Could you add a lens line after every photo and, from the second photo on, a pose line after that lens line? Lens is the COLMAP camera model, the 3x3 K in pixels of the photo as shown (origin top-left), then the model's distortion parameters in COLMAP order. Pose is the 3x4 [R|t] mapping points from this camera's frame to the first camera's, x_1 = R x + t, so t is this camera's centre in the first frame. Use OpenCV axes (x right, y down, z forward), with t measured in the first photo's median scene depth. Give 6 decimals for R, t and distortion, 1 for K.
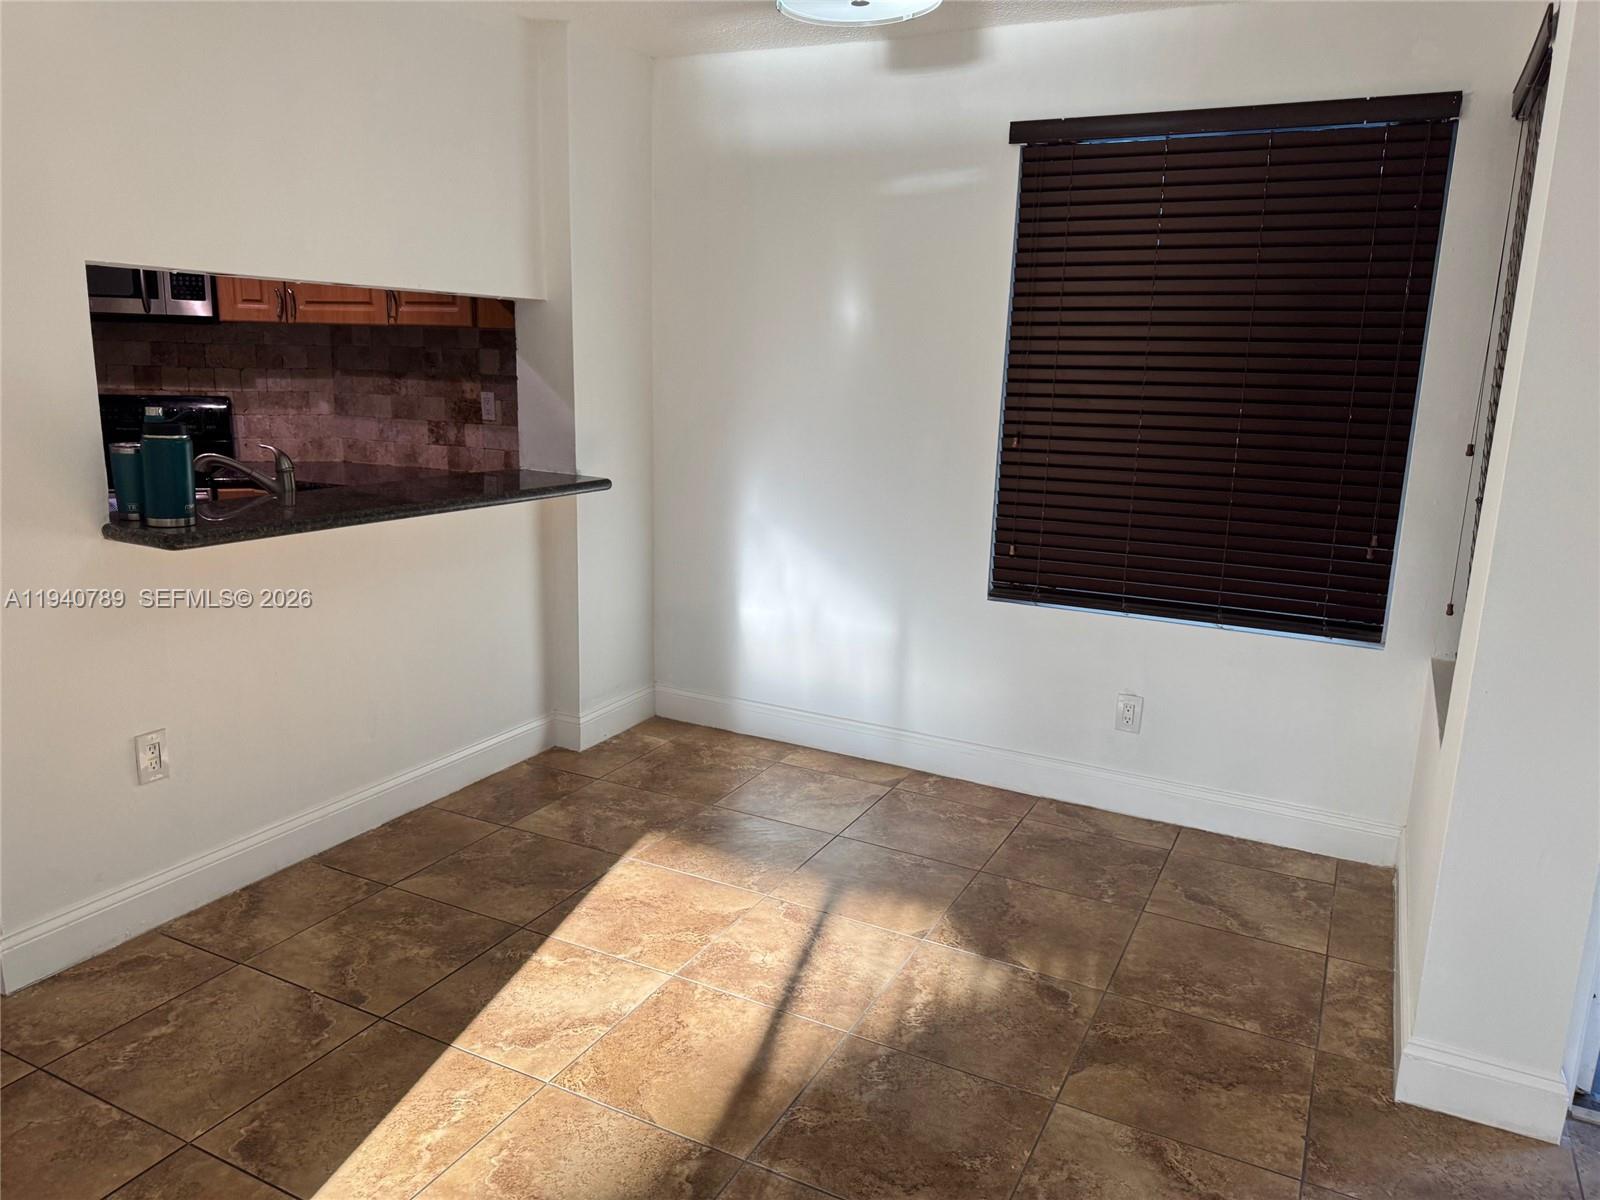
lens RADIAL K [[1133.1, 0, 795.8], [0, 1133.1, 604.9], [0, 0, 1]] dist [0.072434, -0.098421]
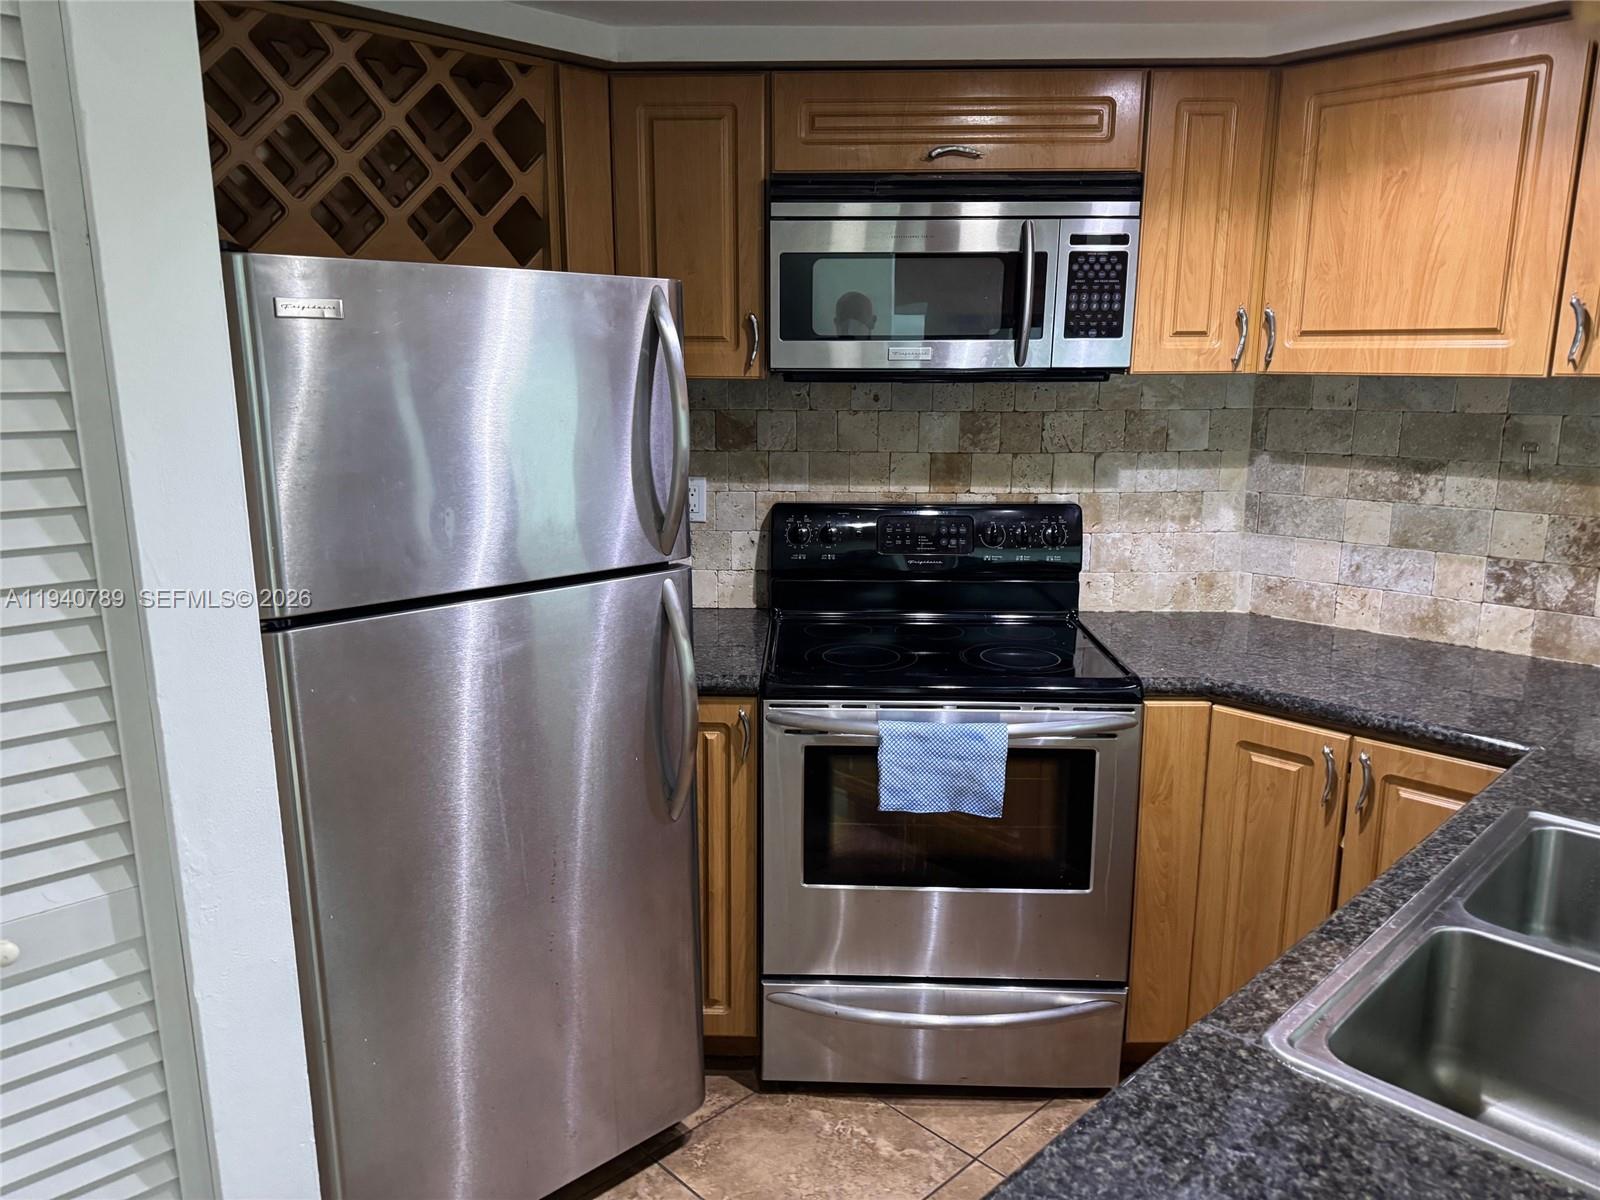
lens RADIAL K [[1133.1, 0, 795.8], [0, 1133.1, 604.9], [0, 0, 1]] dist [0.072434, -0.098421]
pose [[0.946123, 0.044455, -0.320741, -0.444069], [-0.046001, 0.998938, 0.002760, -0.126281], [0.320523, 0.012143, 0.947163, 0.418167]]
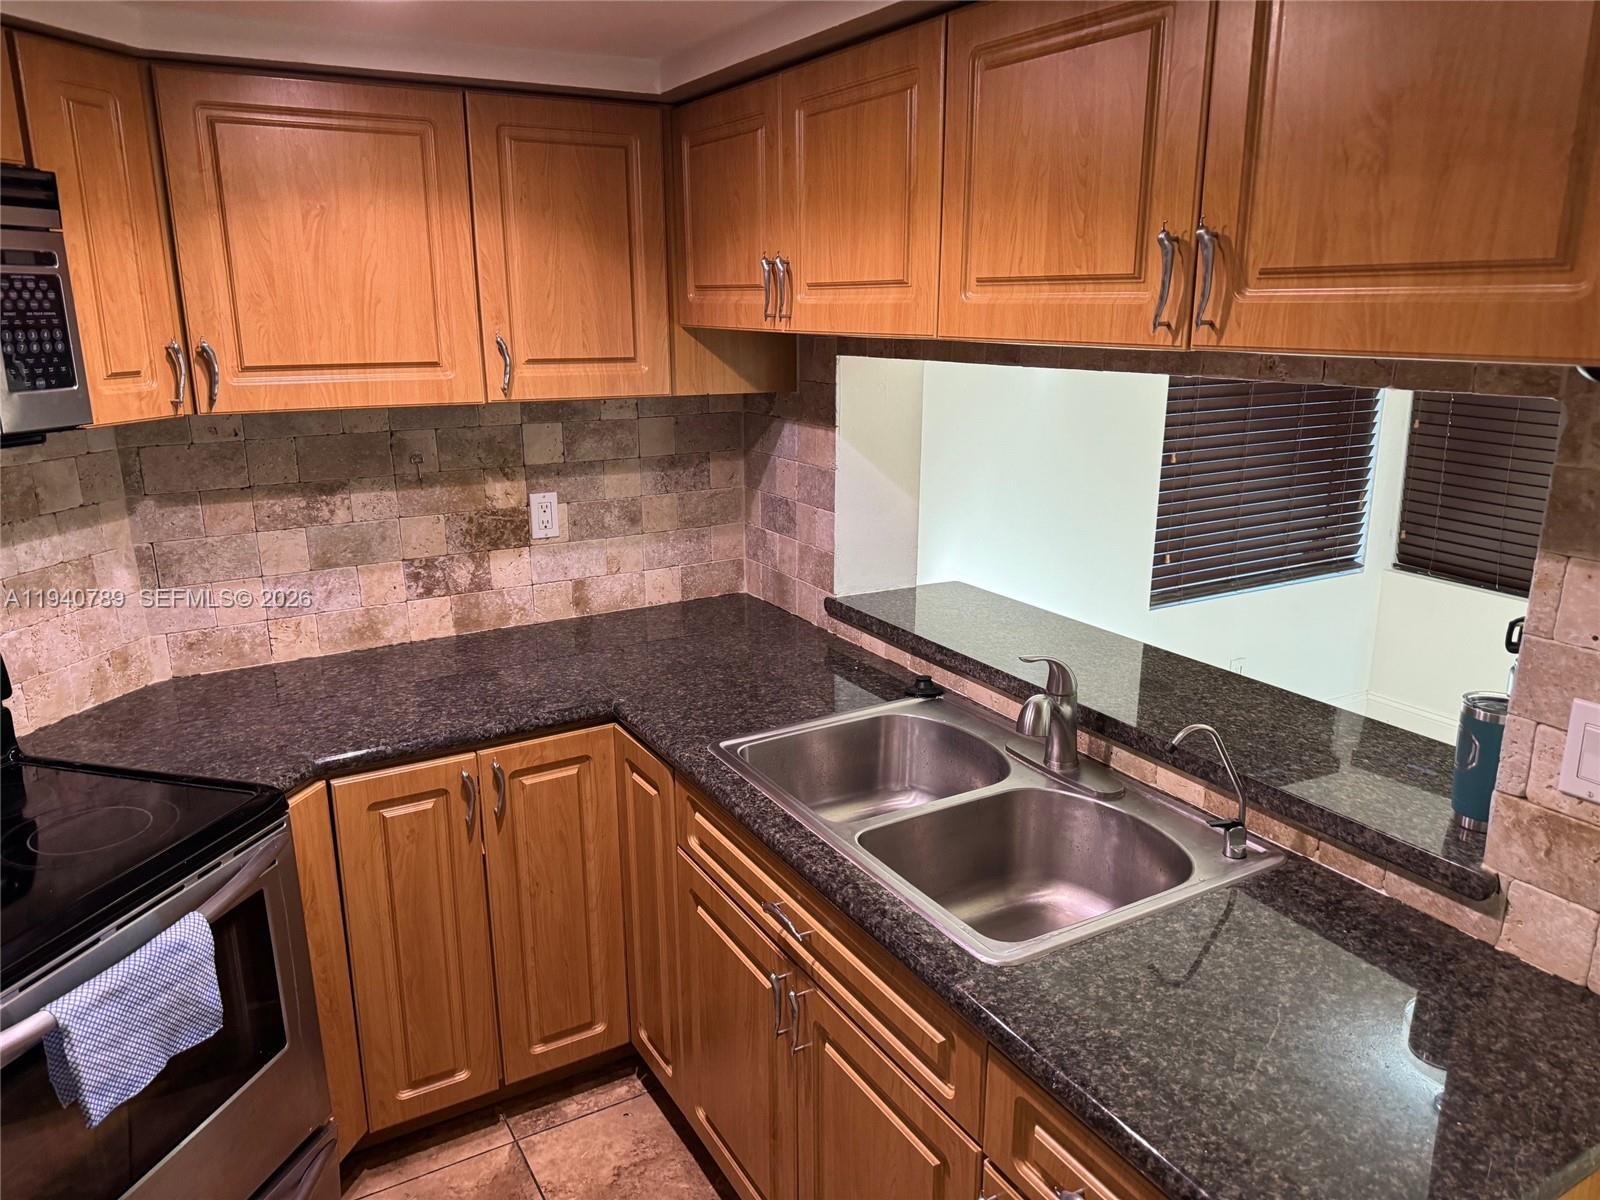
lens RADIAL K [[1133.1, 0, 795.8], [0, 1133.1, 604.9], [0, 0, 1]] dist [0.072434, -0.098421]
pose [[0.542240, -0.244742, 0.803789, -0.663914], [0.196795, 0.967021, 0.161684, -0.190653], [-0.816852, 0.070510, 0.572522, 0.522601]]
